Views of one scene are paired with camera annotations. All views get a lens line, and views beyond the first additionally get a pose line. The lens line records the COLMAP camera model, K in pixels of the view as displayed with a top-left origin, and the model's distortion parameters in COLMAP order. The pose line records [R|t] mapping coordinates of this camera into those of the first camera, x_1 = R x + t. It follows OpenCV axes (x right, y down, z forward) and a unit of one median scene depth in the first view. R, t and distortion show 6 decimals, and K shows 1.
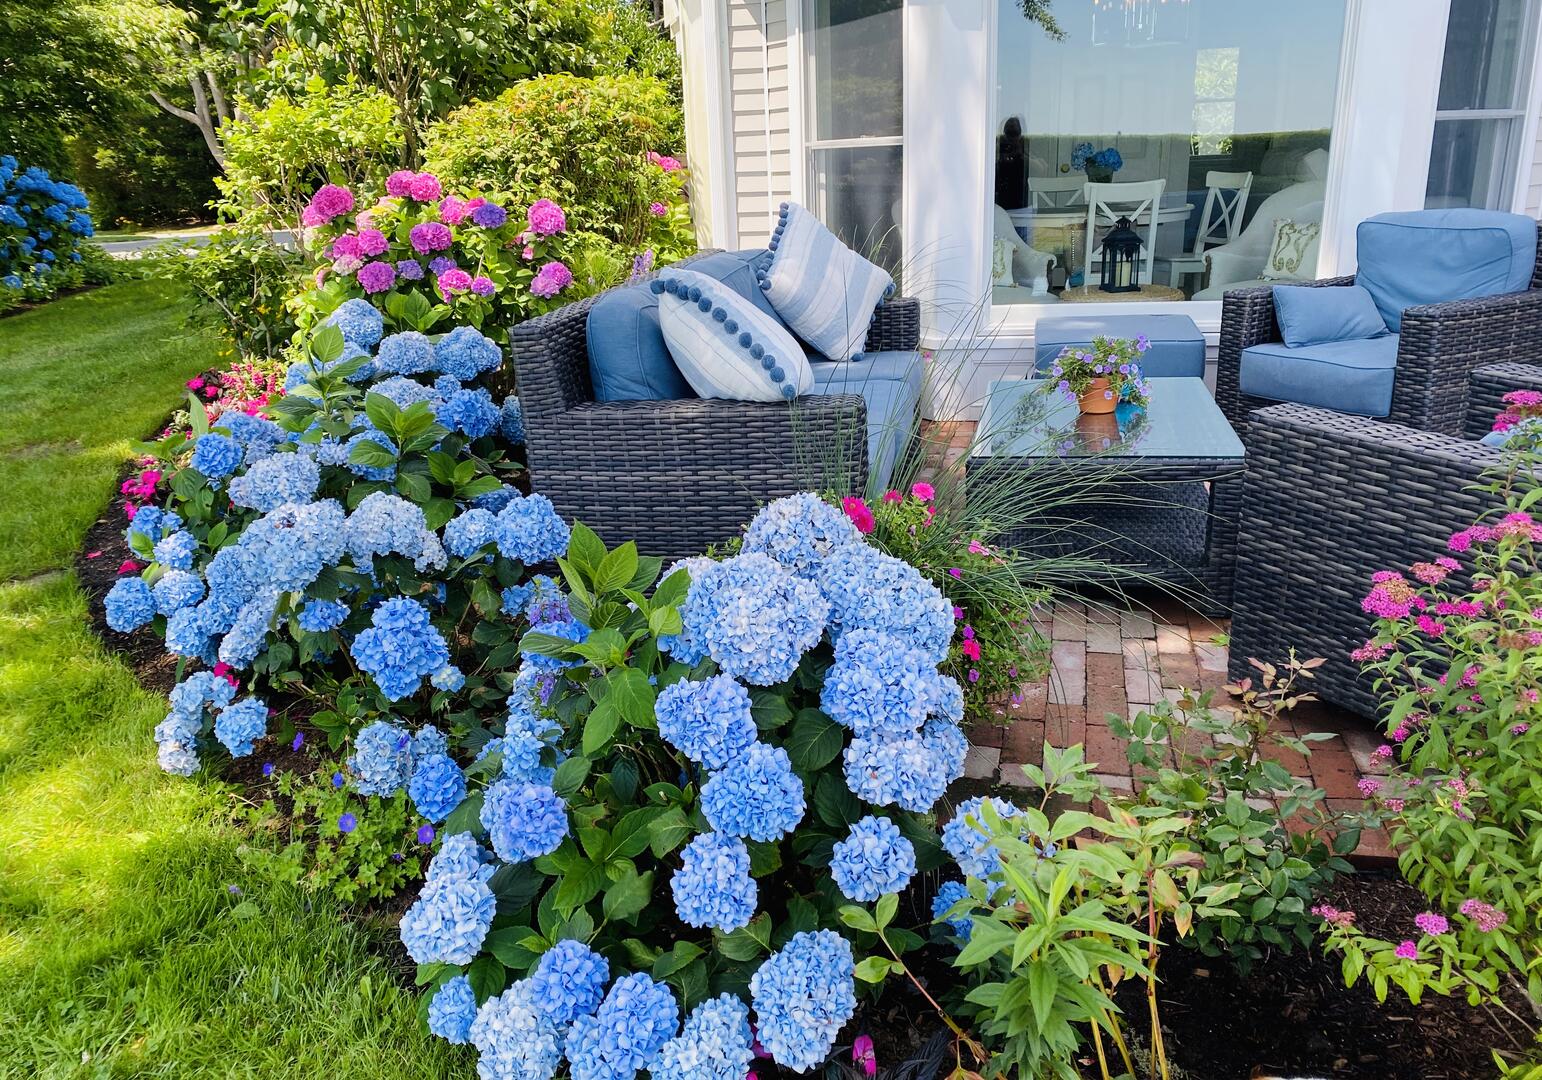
lens RADIAL K [[1162.5, 0, 721.0], [0, 1162.5, 545.7], [0, 0, 1]] dist [0.007699, 0.007397]
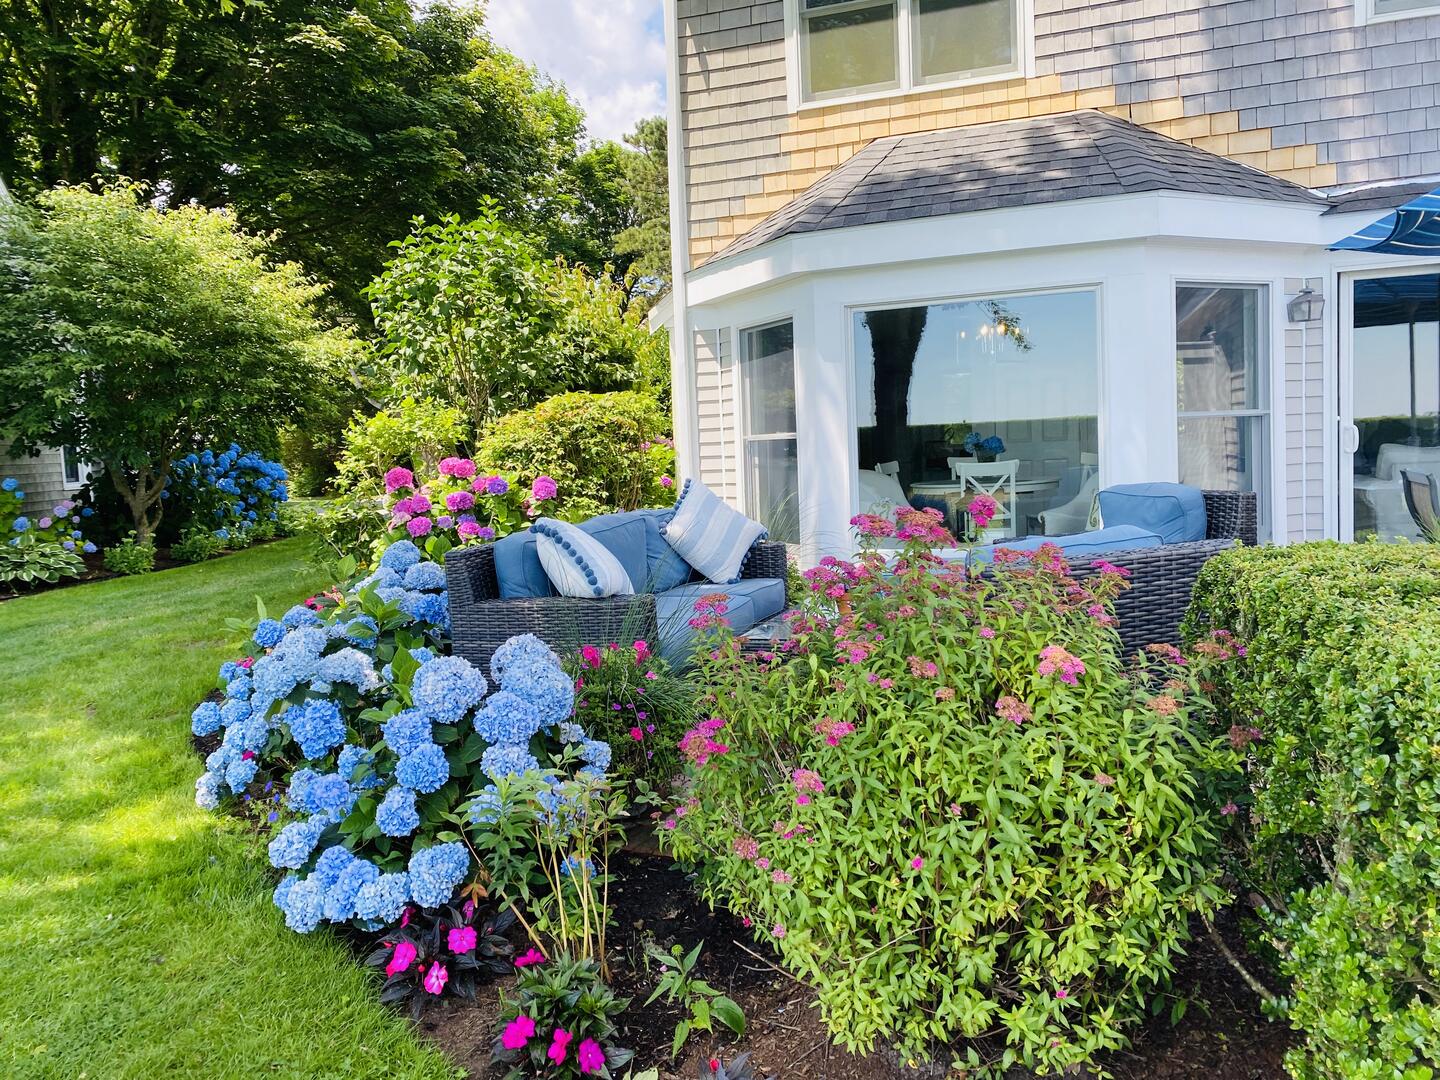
lens RADIAL K [[1101.9, 0, 720.0], [0, 1101.9, 540.0], [0, 0, 1]] dist [0.084258, -0.091991]
pose [[0.989998, 0.006069, -0.140950, 0.244322], [-0.037354, 0.974695, -0.220398, 0.072200], [0.136046, 0.223458, 0.965173, -0.269184]]
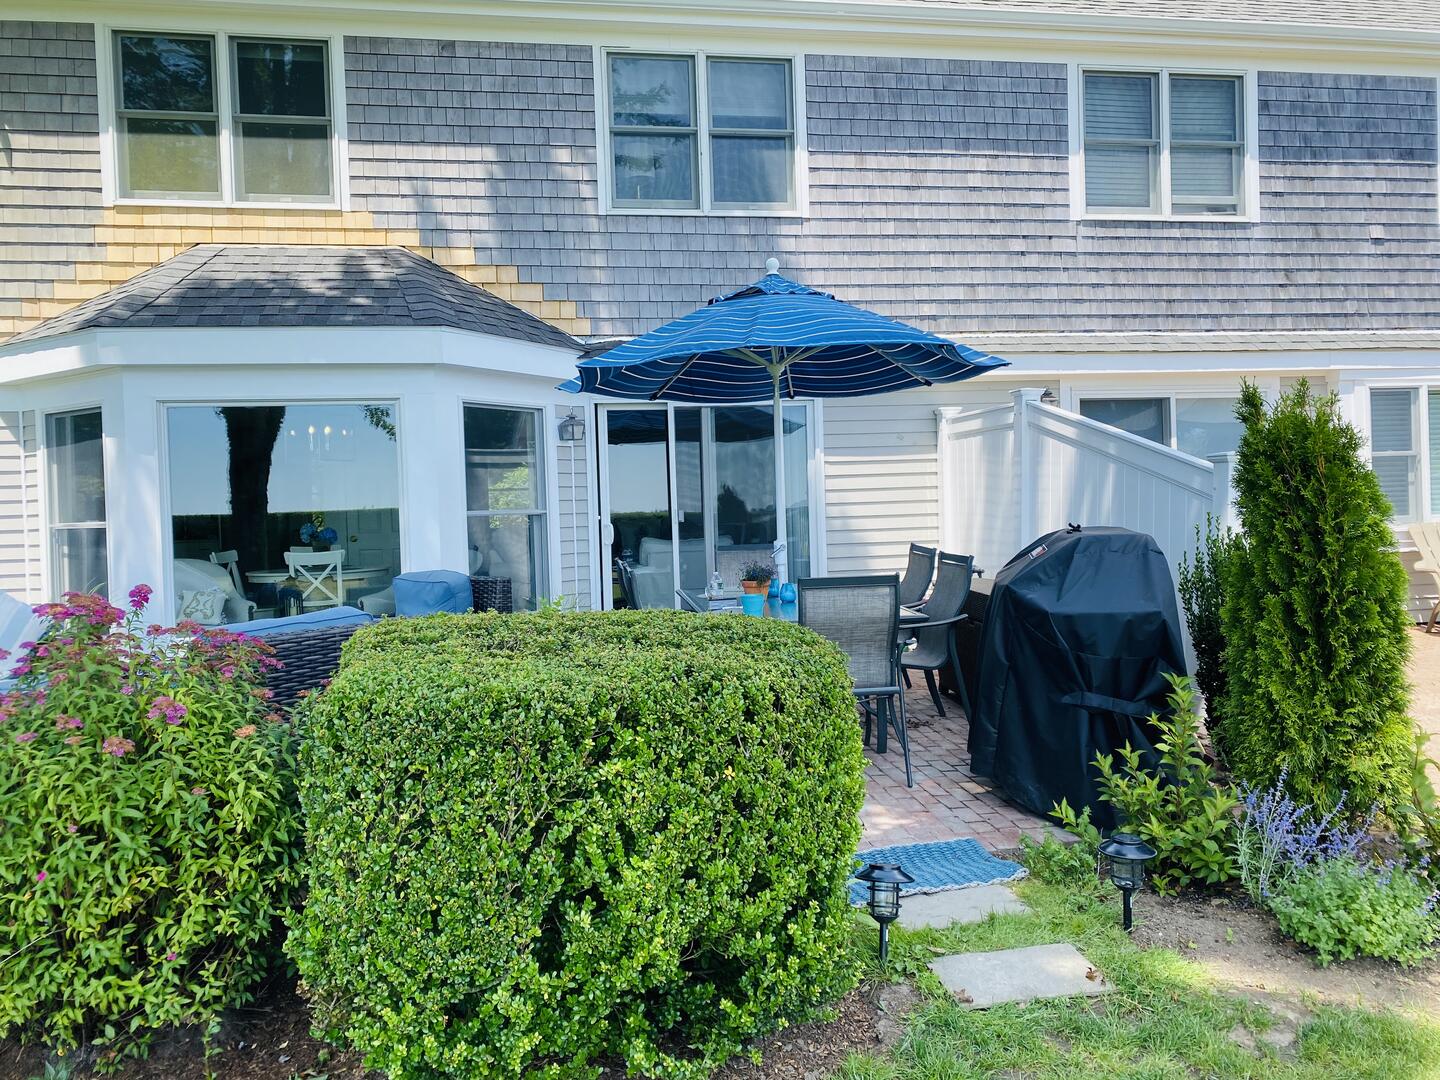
lens RADIAL K [[1107.2, 0, 718.3], [0, 1107.2, 563.3], [0, 0, 1]] dist [0.007869, 0.005135]
pose [[0.935511, -0.005426, 0.353256, 0.360836], [0.103619, 0.960125, -0.259661, 0.118533], [-0.337761, 0.279519, 0.898770, -0.430934]]
